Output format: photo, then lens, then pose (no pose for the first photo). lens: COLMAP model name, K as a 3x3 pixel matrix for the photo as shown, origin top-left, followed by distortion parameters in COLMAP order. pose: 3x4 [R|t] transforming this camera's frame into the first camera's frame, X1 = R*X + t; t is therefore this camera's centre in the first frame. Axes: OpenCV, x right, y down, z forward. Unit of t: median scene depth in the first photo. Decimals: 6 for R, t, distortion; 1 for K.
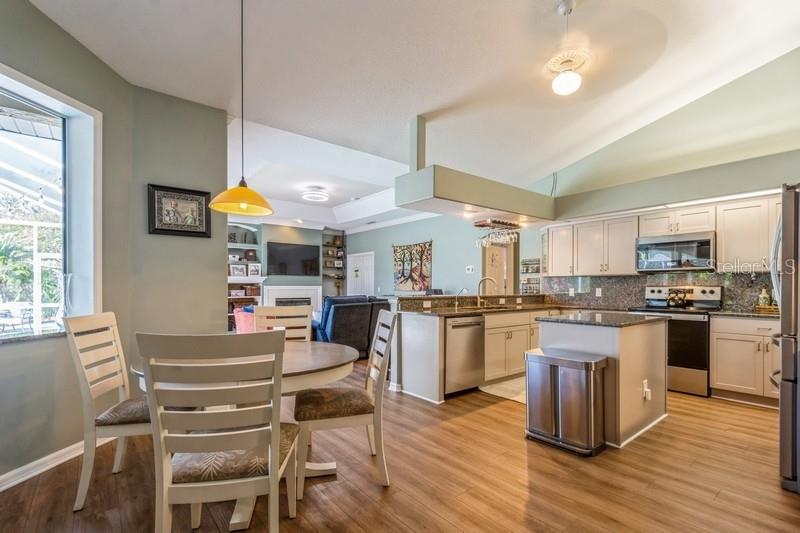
lens RADIAL K [[376.0, 0, 411.4], [0, 376.0, 289.8], [0, 0, 1]] dist [0.006418, -0.008217]
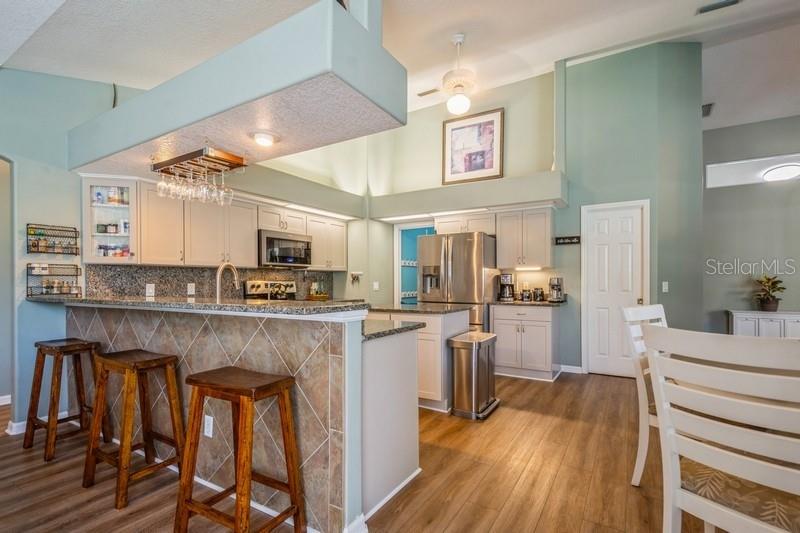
lens RADIAL K [[376.0, 0, 405.4], [0, 376.0, 280.3], [0, 0, 1]] dist [0.006418, -0.008217]
pose [[-0.326095, 0.003773, 0.945329, -0.338859], [0.010865, 0.999941, -0.000243, -0.005551], [-0.945274, 0.010192, -0.326117, 0.825578]]
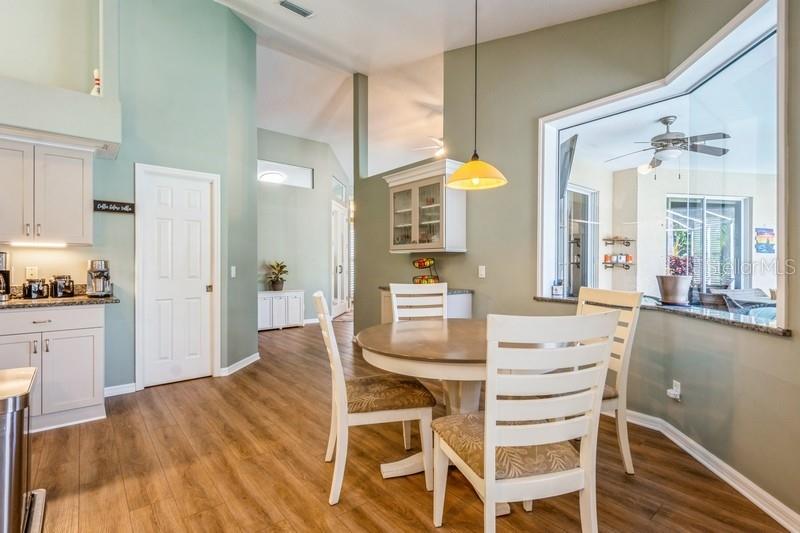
lens RADIAL K [[376.0, 0, 399.6], [0, 376.0, 268.3], [0, 0, 1]] dist [0.006418, -0.008217]
pose [[-0.999608, 0.000604, -0.027998, -0.050977], [0.000135, 0.999860, 0.016752, -0.005009], [0.028005, 0.016742, -0.999468, 0.804880]]
